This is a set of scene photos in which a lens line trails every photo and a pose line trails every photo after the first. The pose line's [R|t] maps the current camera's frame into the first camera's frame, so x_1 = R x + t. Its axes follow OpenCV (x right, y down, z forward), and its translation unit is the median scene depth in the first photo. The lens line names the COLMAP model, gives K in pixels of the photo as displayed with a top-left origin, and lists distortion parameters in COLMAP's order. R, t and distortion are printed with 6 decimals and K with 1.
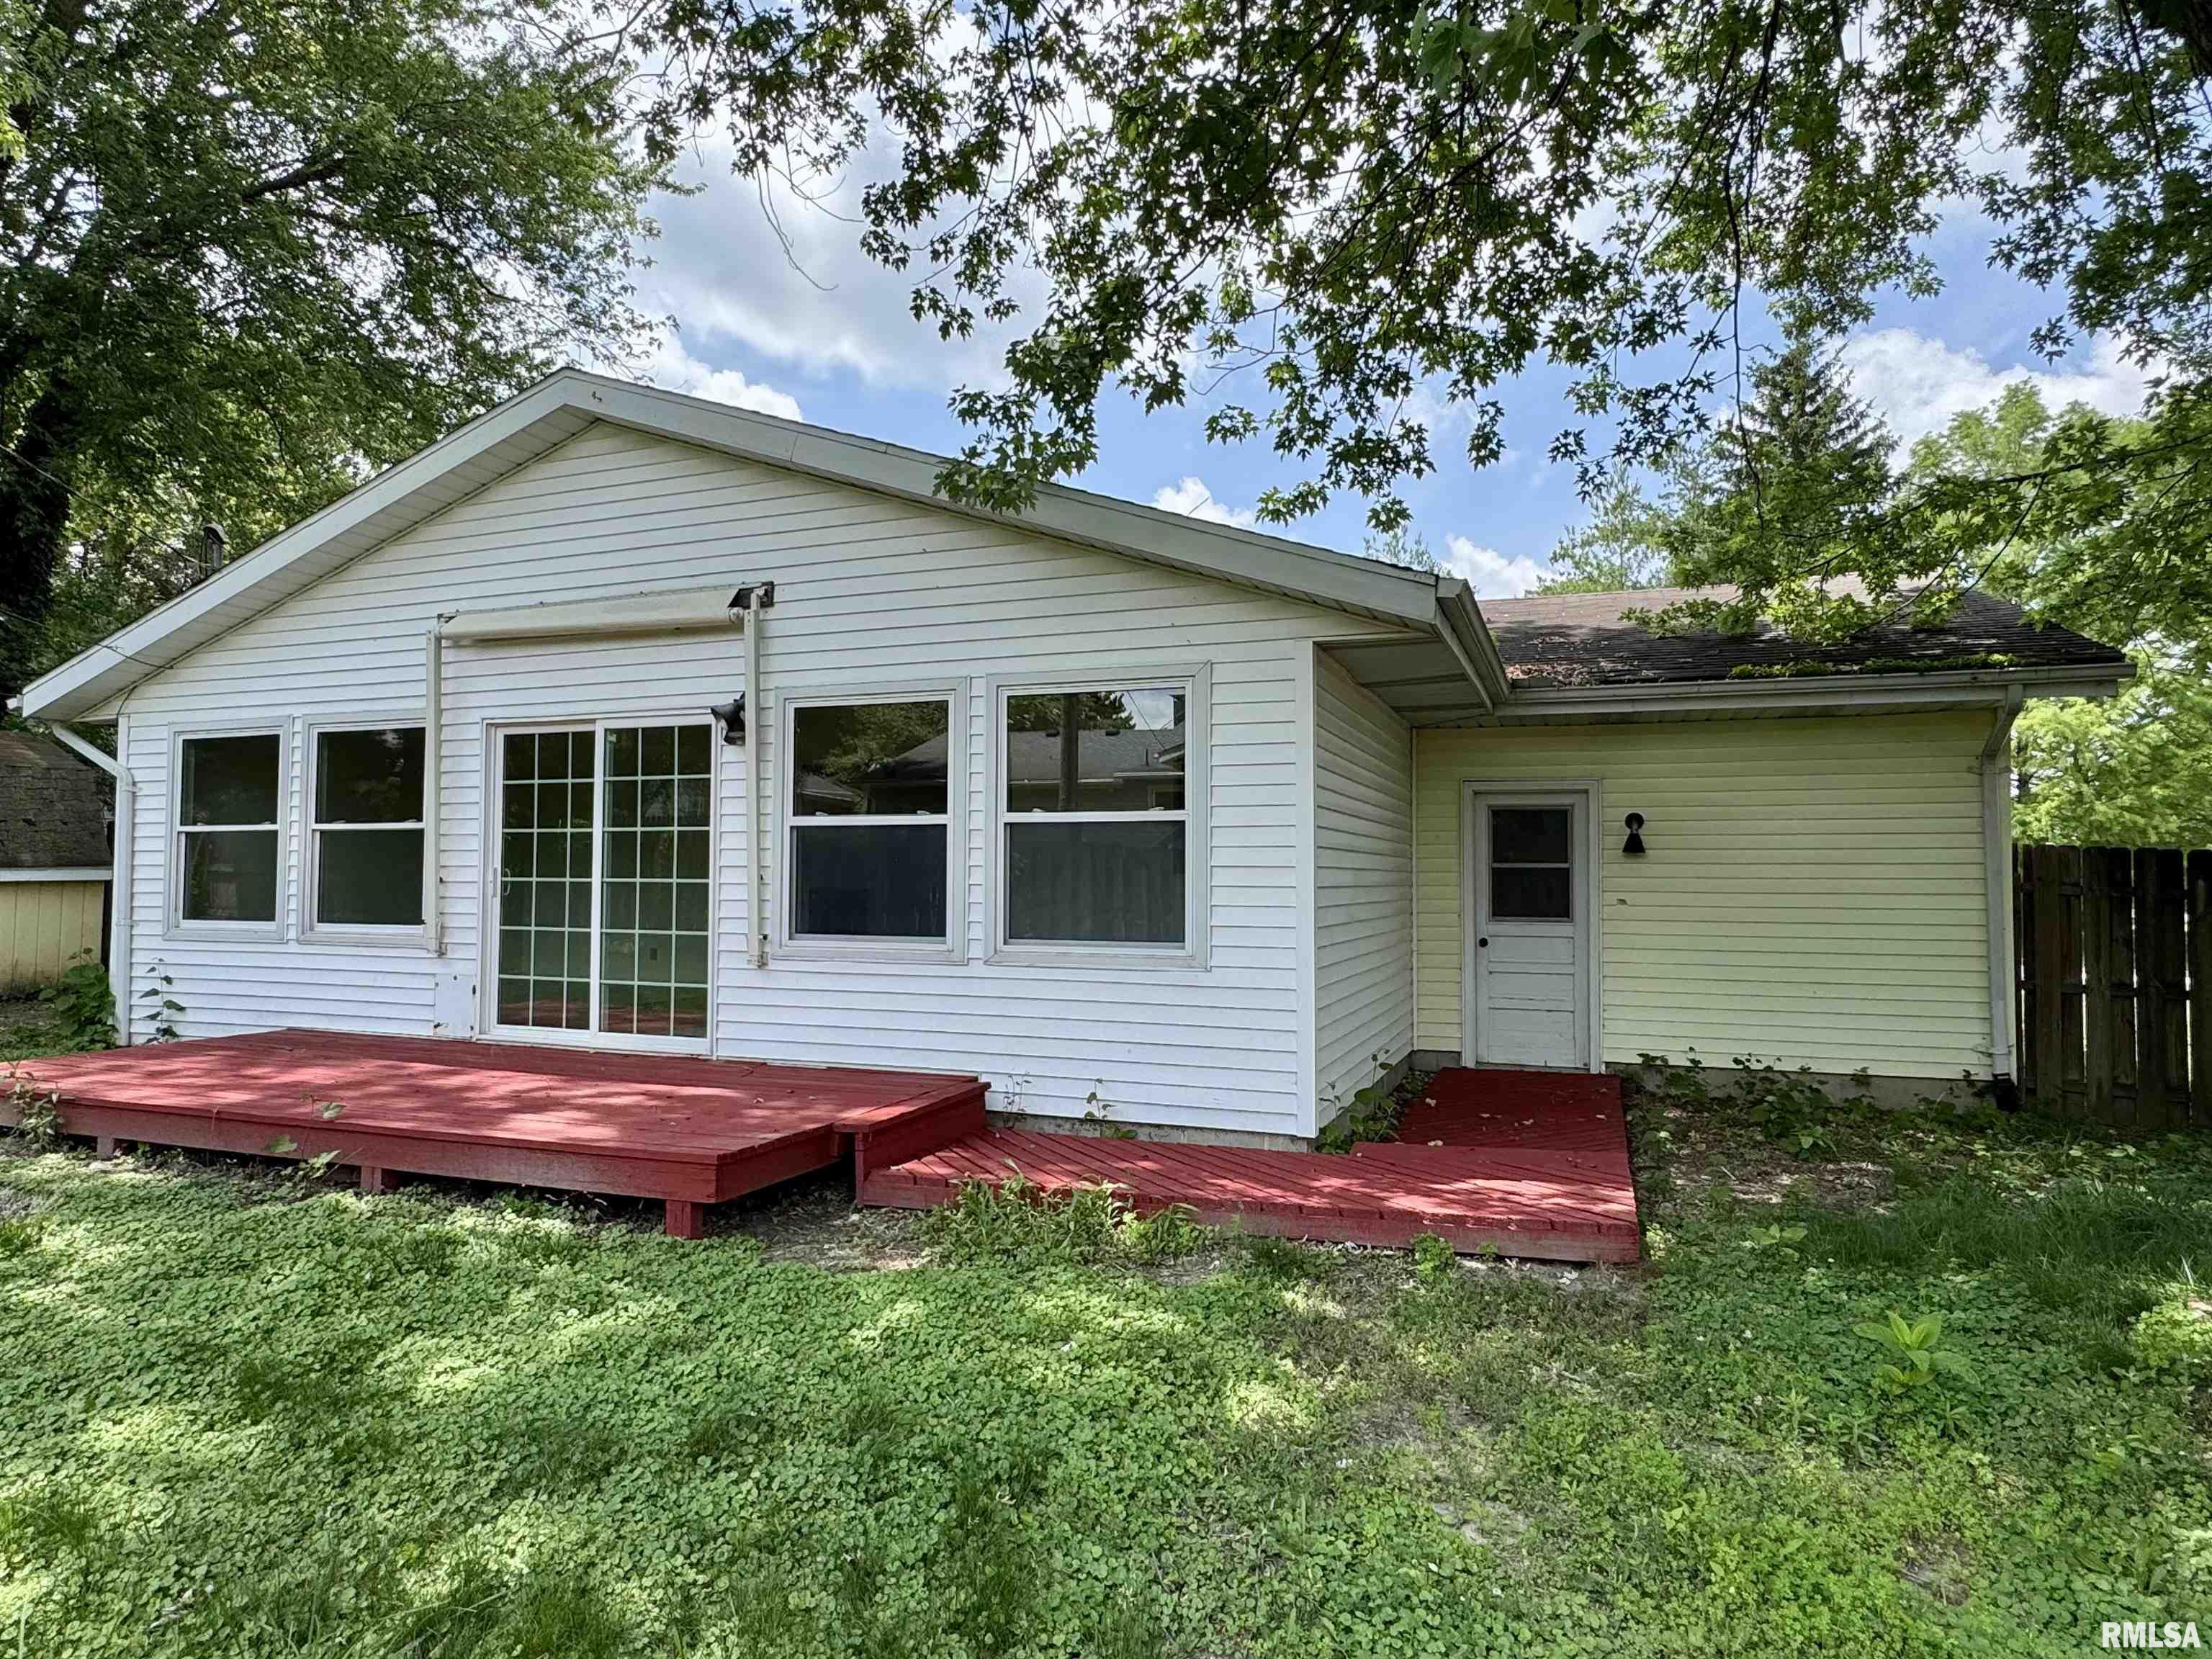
lens RADIAL K [[1293.1, 0, 1106.5], [0, 1293.1, 826.3], [0, 0, 1]] dist [0.000381, -0.001196]
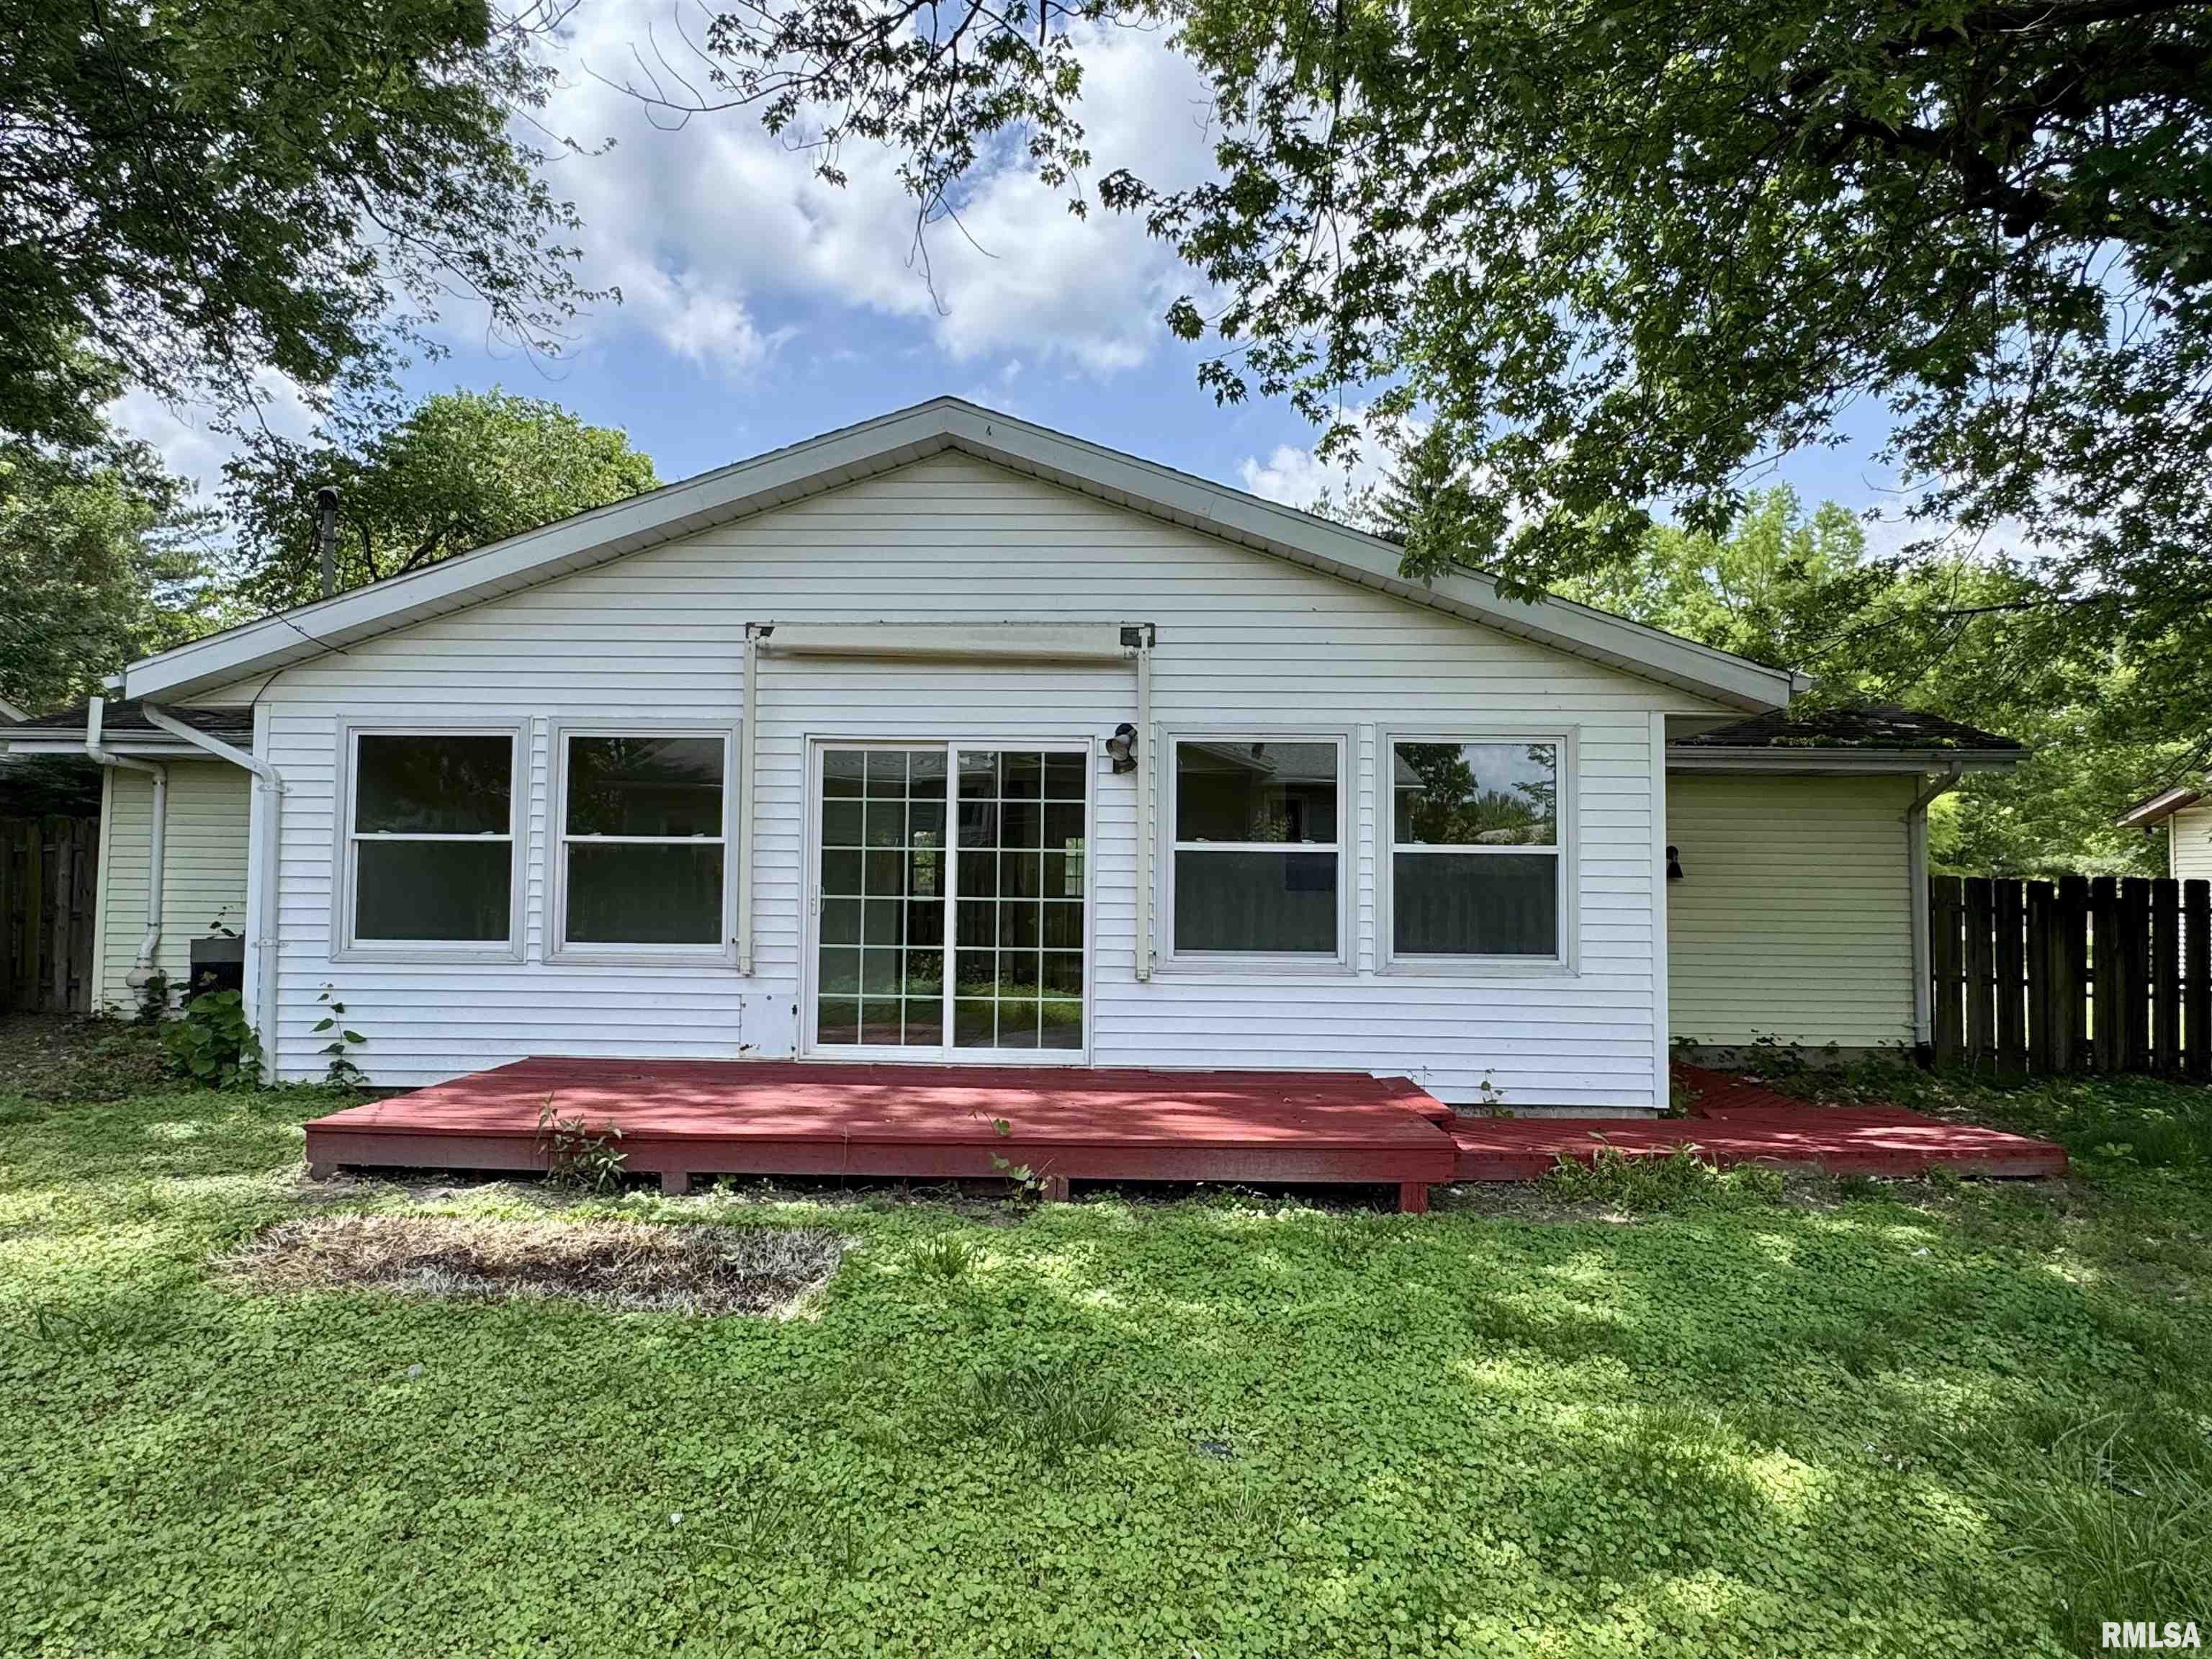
lens RADIAL K [[1293.1, 0, 1104.3], [0, 1293.1, 834.3], [0, 0, 1]] dist [0.000381, -0.001196]
pose [[0.942048, 0.019623, 0.334905, -0.599519], [-0.020975, 0.999780, 0.000419, -0.011857], [-0.334823, -0.007419, 0.942252, -0.002849]]
